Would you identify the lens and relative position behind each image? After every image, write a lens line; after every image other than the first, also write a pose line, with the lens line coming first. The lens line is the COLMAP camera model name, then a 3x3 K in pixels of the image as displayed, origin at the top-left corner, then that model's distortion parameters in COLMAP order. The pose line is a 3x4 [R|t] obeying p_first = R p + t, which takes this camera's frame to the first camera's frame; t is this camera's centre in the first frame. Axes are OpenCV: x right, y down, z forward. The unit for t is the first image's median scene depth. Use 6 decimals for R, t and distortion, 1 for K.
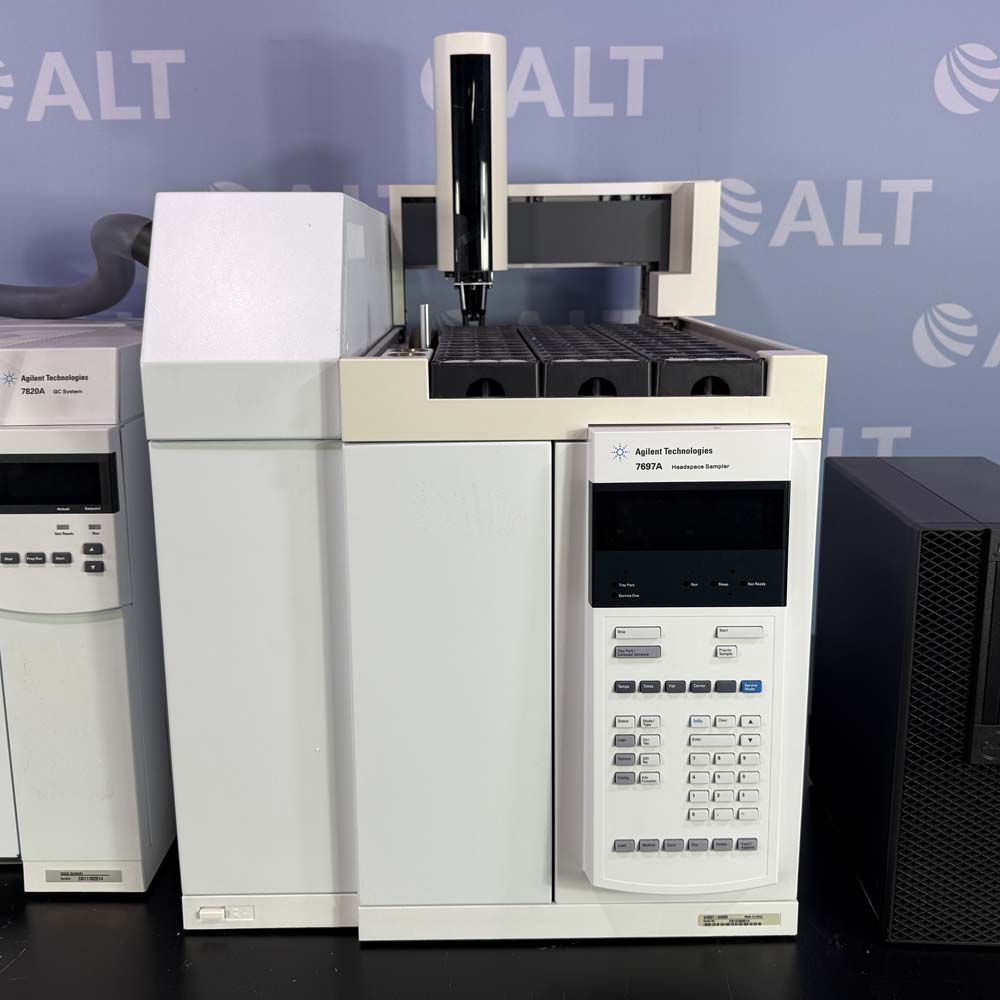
lens RADIAL K [[1110.4, 0, 450.7], [0, 1110.4, 476.9], [0, 0, 1]] dist [0.215683, -0.475630]
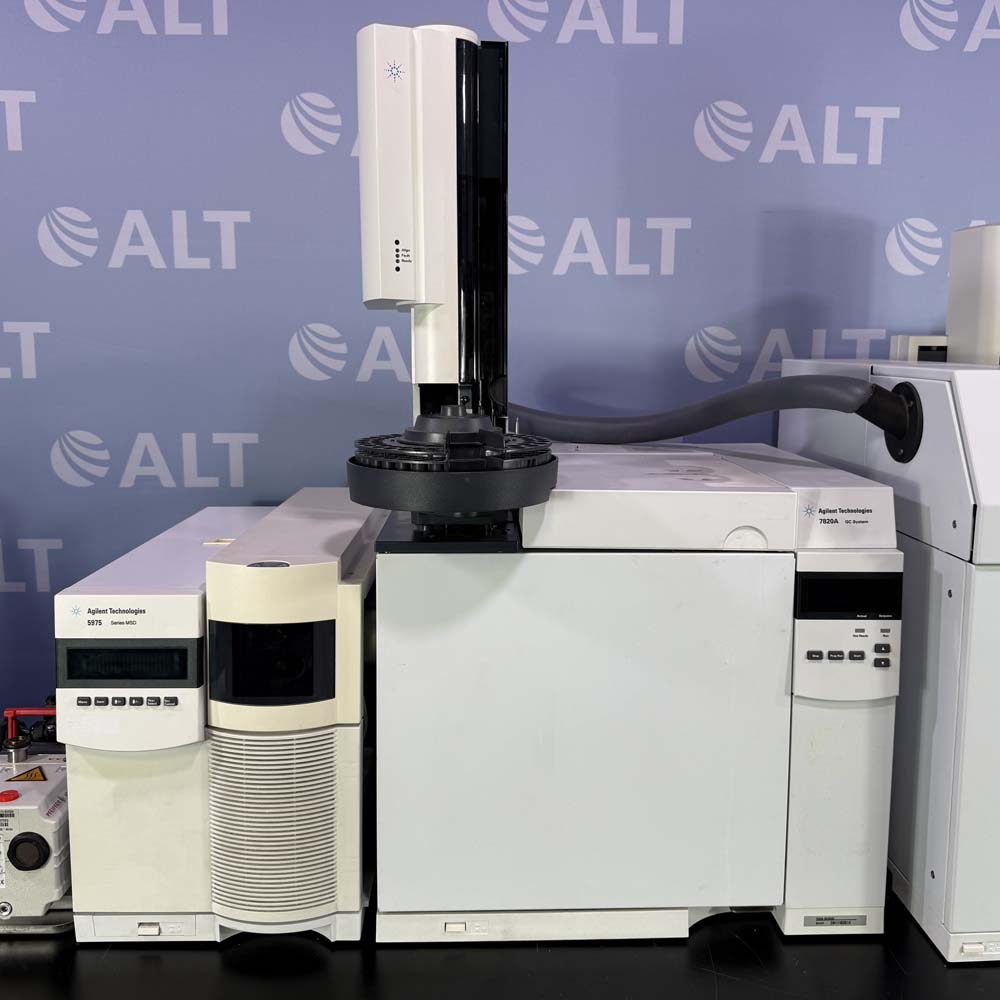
lens RADIAL K [[1103.8, 0, 521.3], [0, 1103.8, 473.2], [0, 0, 1]] dist [0.157276, -0.299950]
pose [[0.997406, 0.009109, 0.071395, -0.806281], [-0.003936, 0.997378, -0.072266, -0.038242], [-0.071867, 0.071797, 0.994827, -0.216704]]
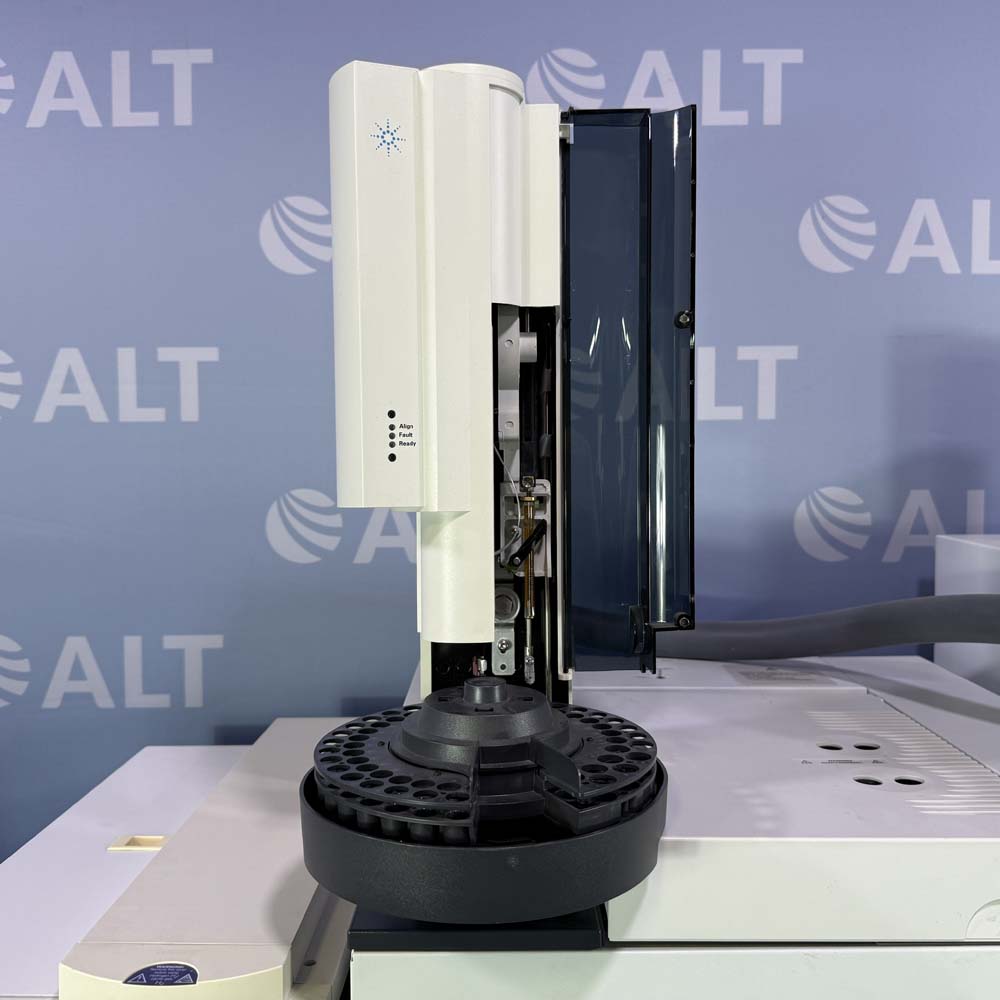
lens RADIAL K [[1089.3, 0, 501.2], [0, 1089.3, 459.6], [0, 0, 1]] dist [0.129530, -0.253854]
pose [[0.999559, 0.007065, 0.028853, -0.805998], [-0.001835, 0.984139, -0.177390, -0.216630], [-0.029649, 0.177259, 0.983718, 0.273380]]
